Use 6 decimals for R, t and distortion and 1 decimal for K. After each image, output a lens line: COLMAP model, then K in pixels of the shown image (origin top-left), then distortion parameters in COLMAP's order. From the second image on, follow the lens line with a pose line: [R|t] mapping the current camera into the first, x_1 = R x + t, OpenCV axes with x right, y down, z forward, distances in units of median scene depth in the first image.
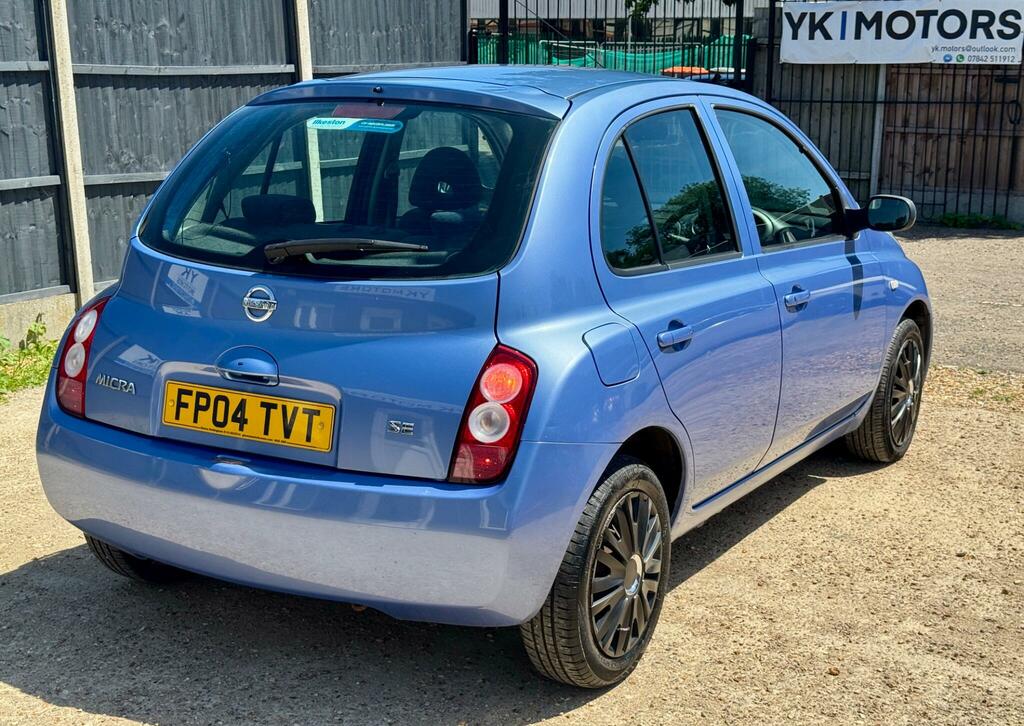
lens RADIAL K [[1345.7, 0, 512.0], [0, 1345.7, 363.0], [0, 0, 1]] dist [0.223828, -0.420270]
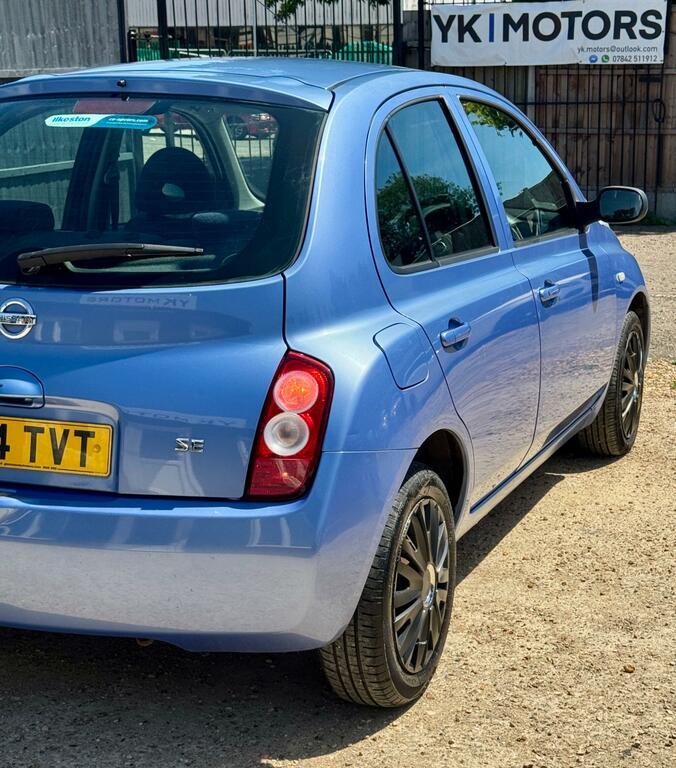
lens RADIAL K [[1362.8, 0, 338.0], [0, 1362.8, 384.0], [0, 0, 1]] dist [0.214705, -0.379179]
pose [[0.988651, -0.050276, 0.141568, -0.095429], [0.049575, 0.998734, 0.008479, 0.002644], [-0.141815, -0.001364, 0.989892, 0.047376]]
